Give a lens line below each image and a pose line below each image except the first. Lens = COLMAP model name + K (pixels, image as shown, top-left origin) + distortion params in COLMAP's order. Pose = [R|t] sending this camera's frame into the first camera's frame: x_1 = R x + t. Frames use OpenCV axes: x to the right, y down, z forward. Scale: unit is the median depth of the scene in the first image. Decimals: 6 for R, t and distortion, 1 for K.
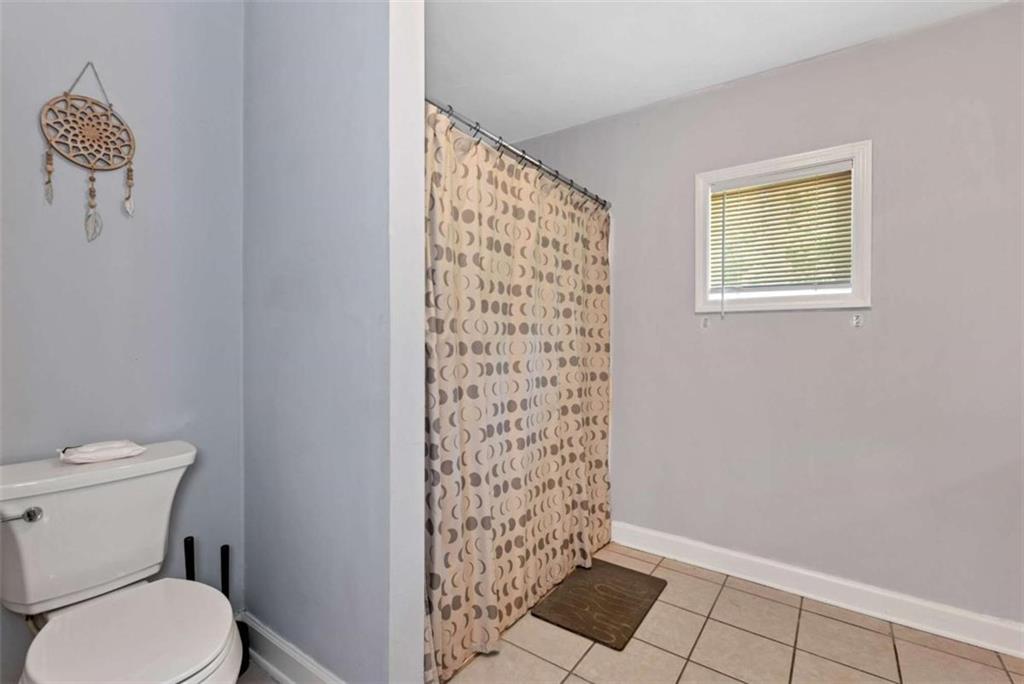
lens RADIAL K [[458.3, 0, 511.5], [0, 458.3, 341.0], [0, 0, 1]] dist [0.002707, -0.000298]
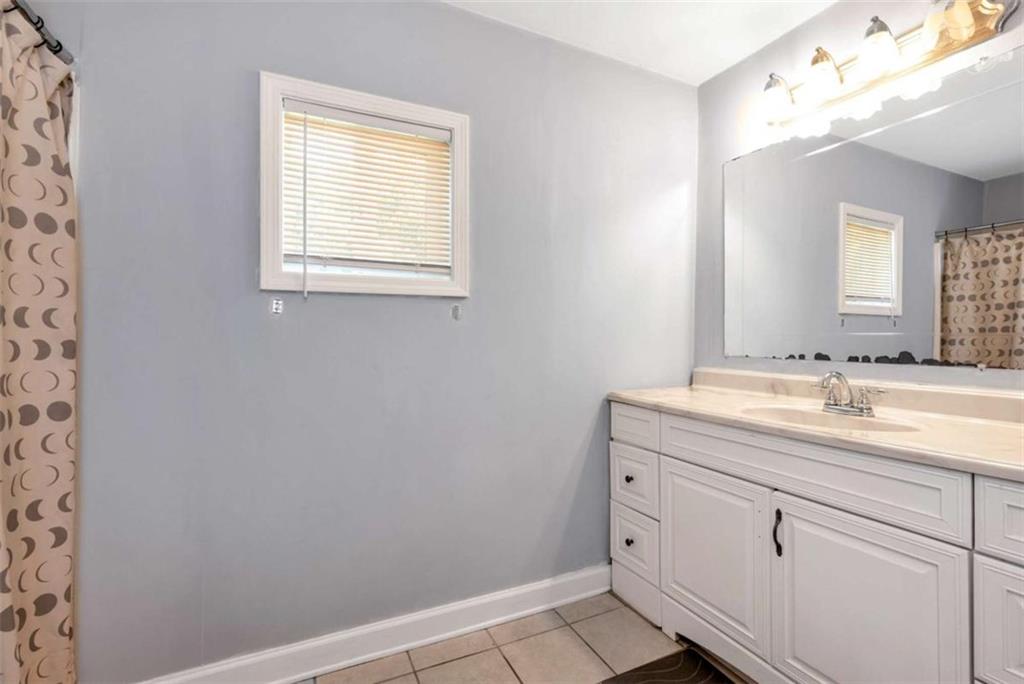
lens RADIAL K [[458.3, 0, 508.3], [0, 458.3, 334.0], [0, 0, 1]] dist [0.002707, -0.000298]
pose [[0.478546, 0.000906, 0.878062, 0.008026], [0.007403, 0.999960, -0.005066, 0.004450], [-0.878031, 0.008925, 0.478520, 0.372476]]
